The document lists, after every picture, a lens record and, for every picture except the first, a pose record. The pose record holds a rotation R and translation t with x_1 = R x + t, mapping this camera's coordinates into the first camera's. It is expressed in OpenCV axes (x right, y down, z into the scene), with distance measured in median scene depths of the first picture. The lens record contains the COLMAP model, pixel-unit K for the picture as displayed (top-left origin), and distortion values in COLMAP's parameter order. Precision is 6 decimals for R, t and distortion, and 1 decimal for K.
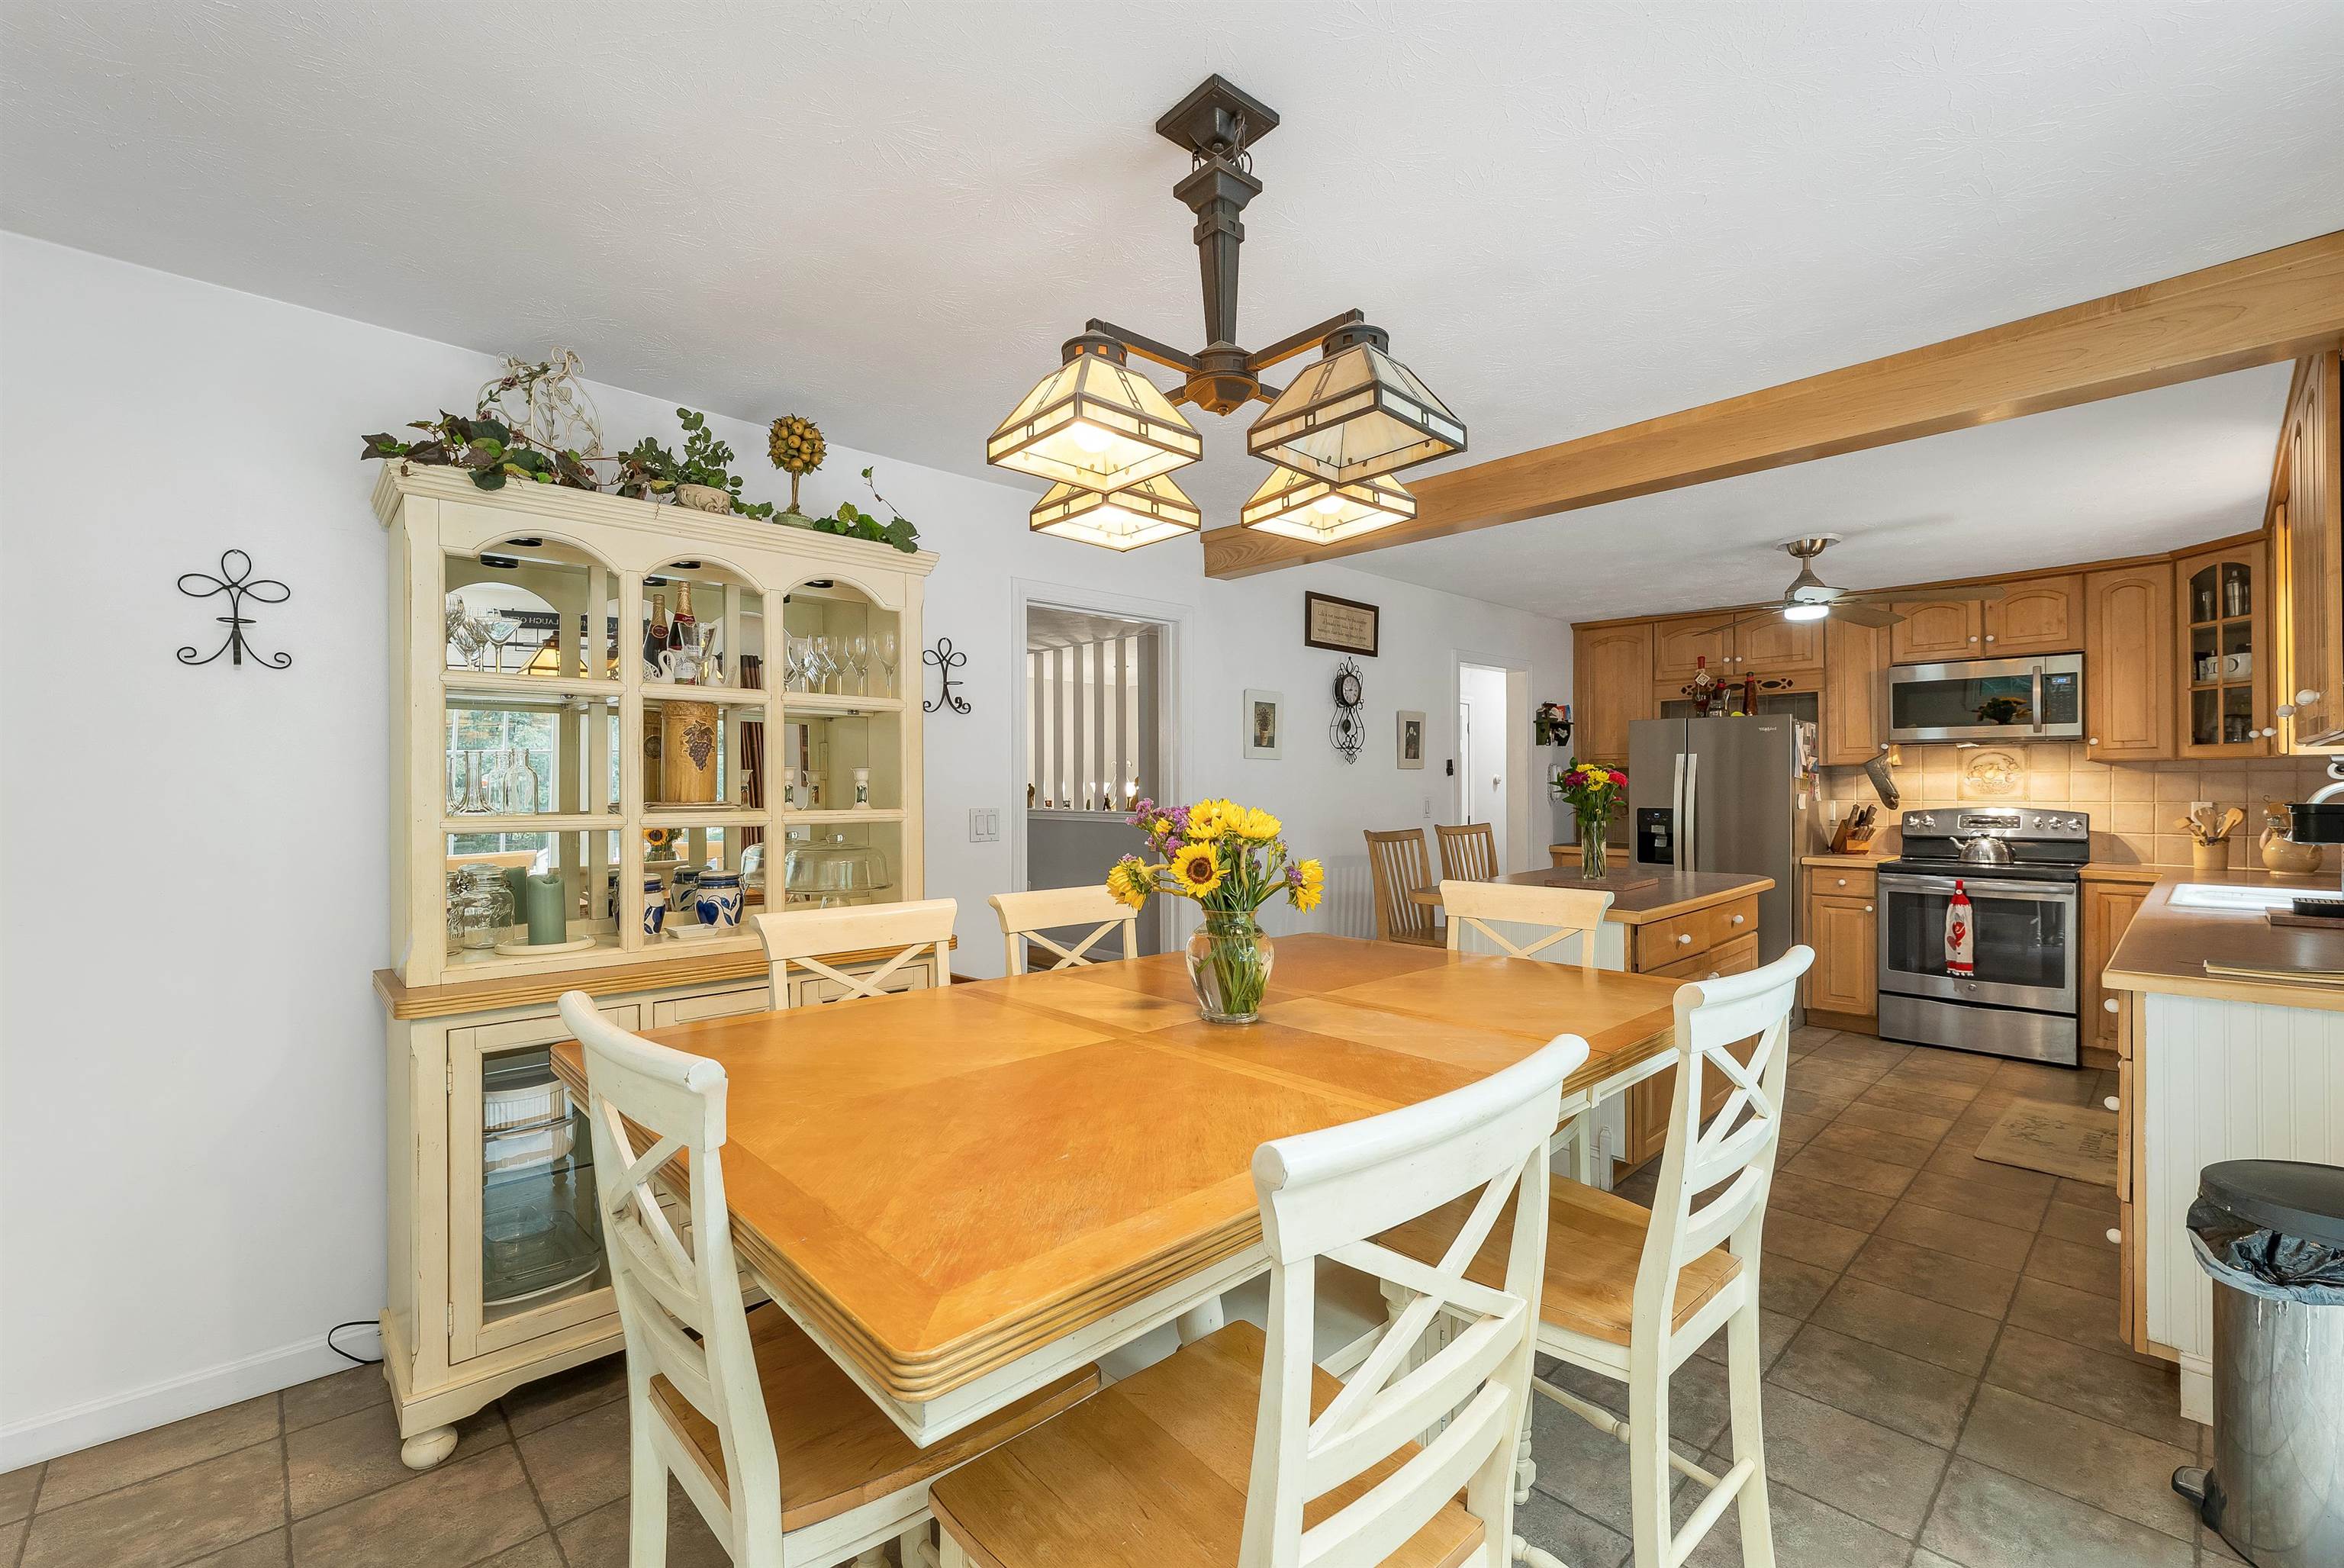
lens RADIAL K [[987.4, 0, 1172.0], [0, 987.4, 784.0], [0, 0, 1]] dist [-0.001318, -0.000087]
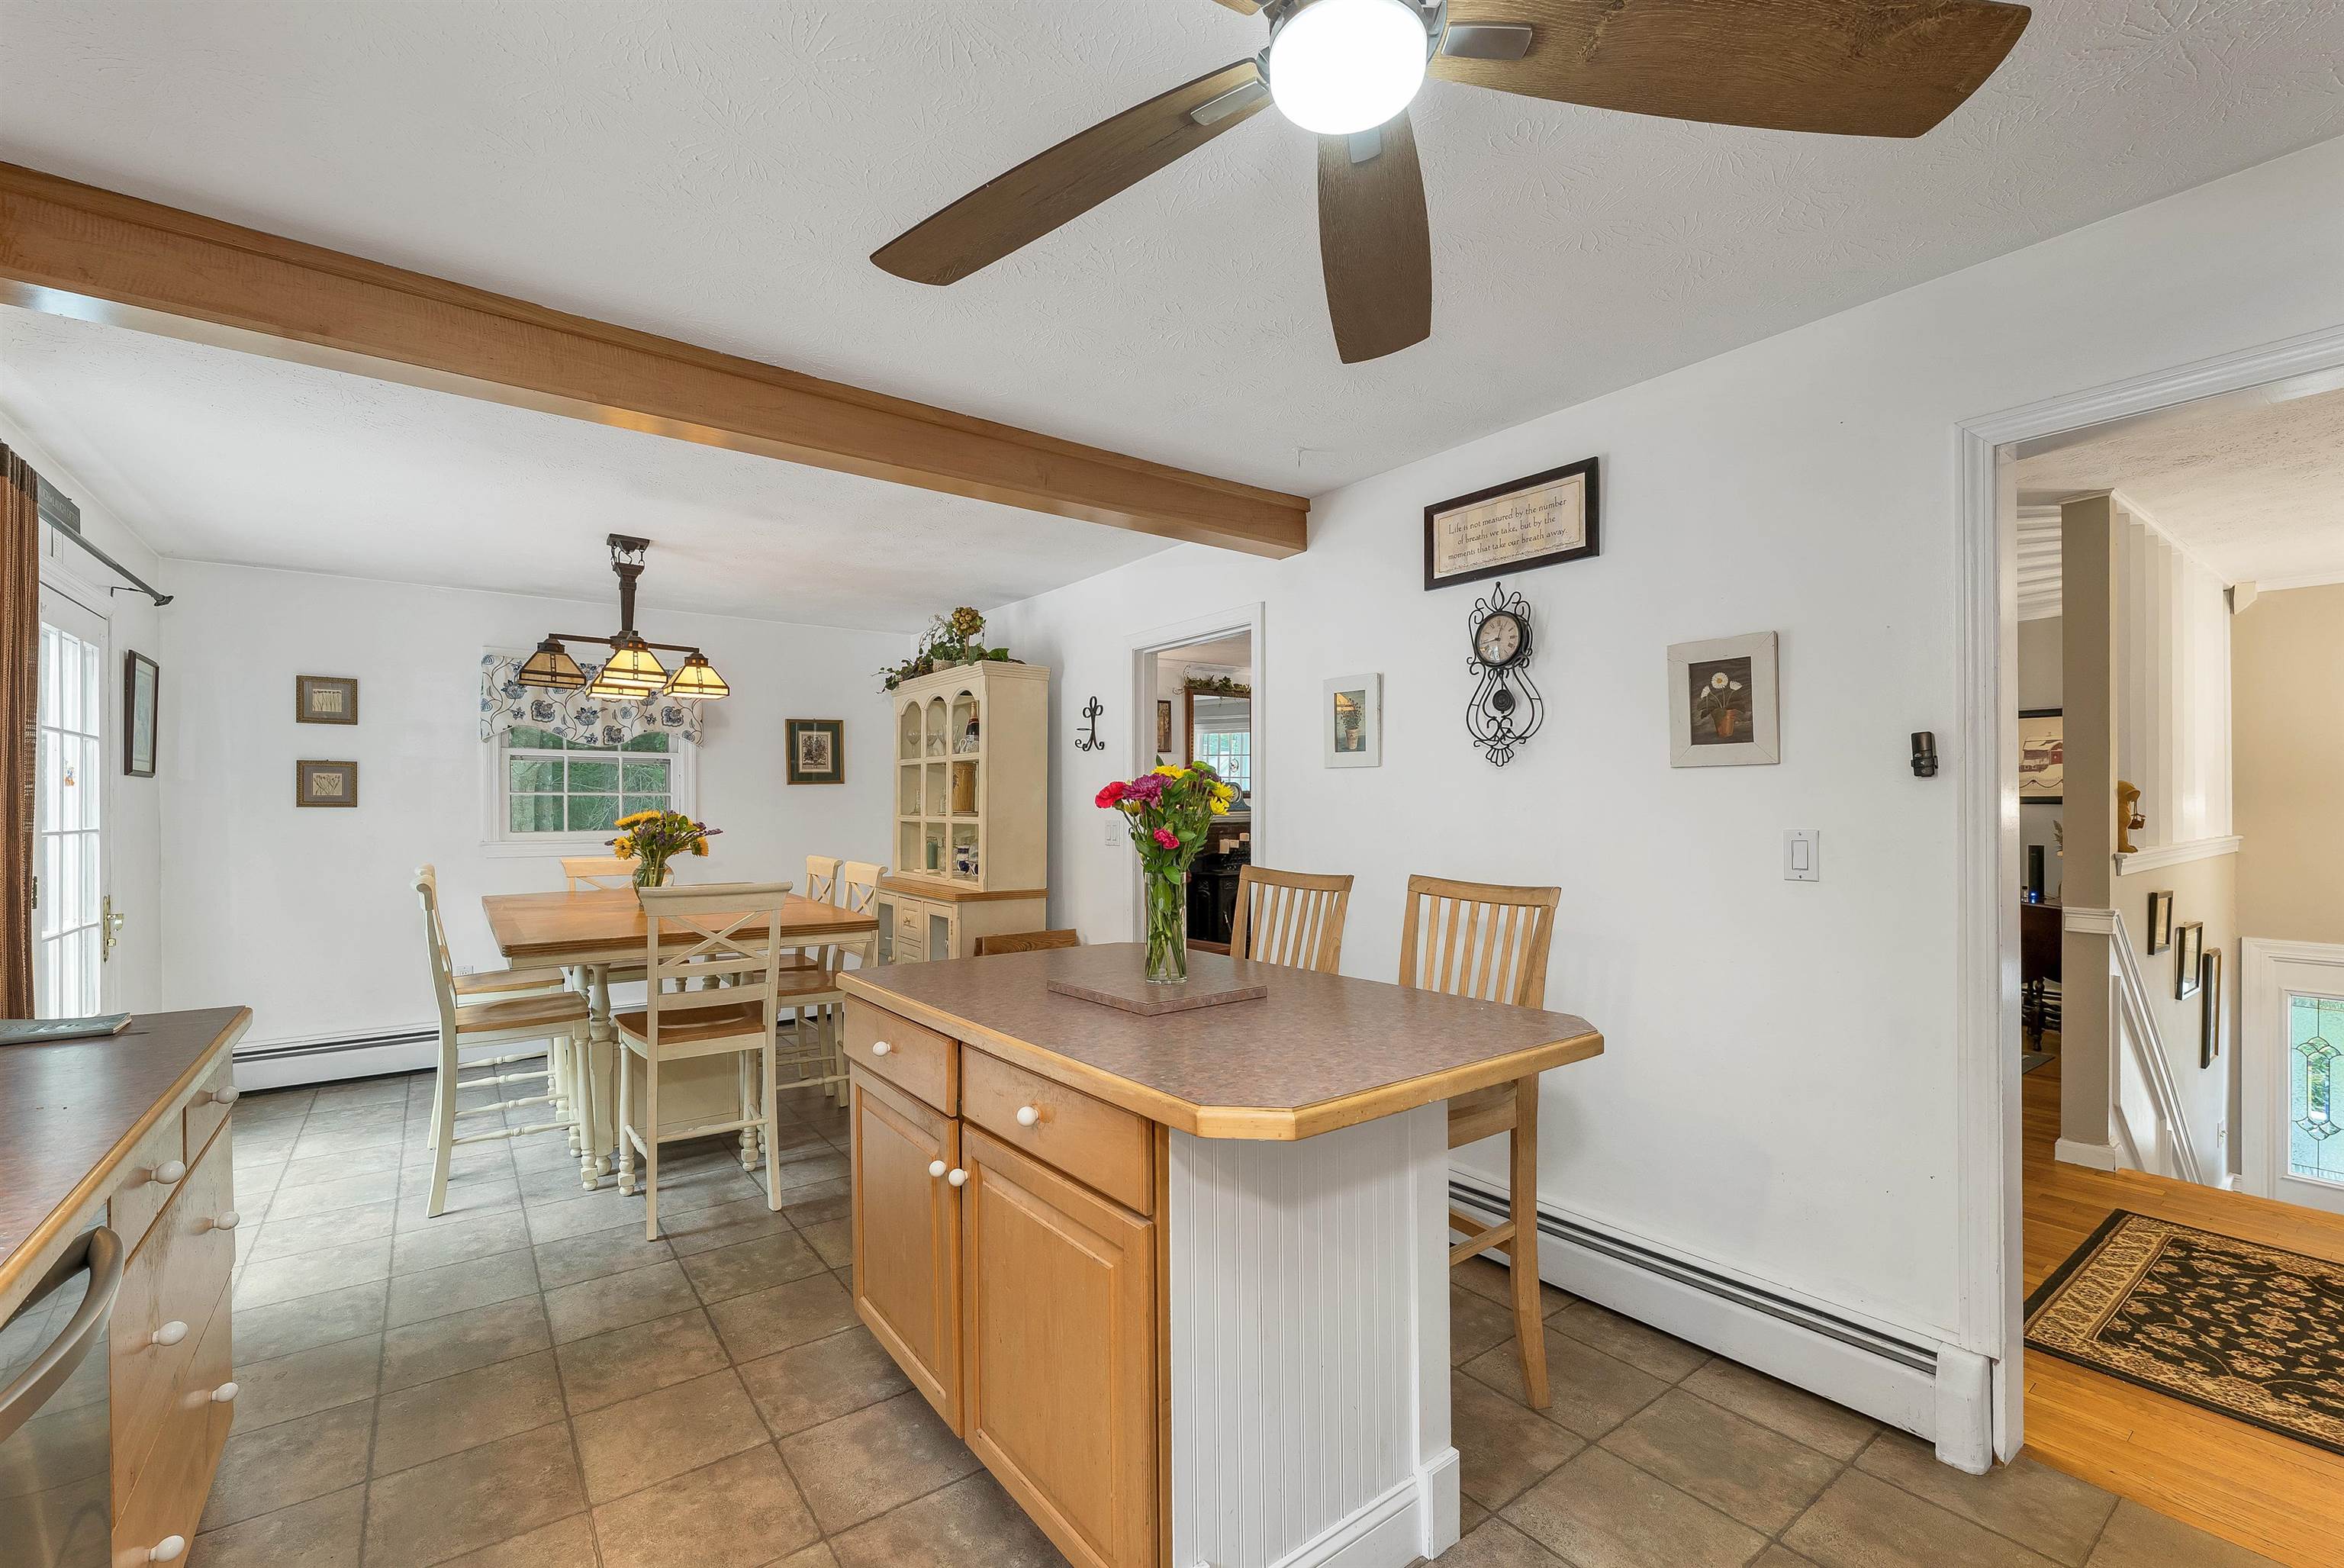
lens RADIAL K [[987.4, 0, 1172.0], [0, 987.4, 784.0], [0, 0, 1]] dist [-0.001318, -0.000087]
pose [[-0.121545, -0.009364, -0.992542, 0.804638], [0.011951, 0.999869, -0.010897, -0.005701], [0.992514, -0.013186, -0.121417, 0.901537]]
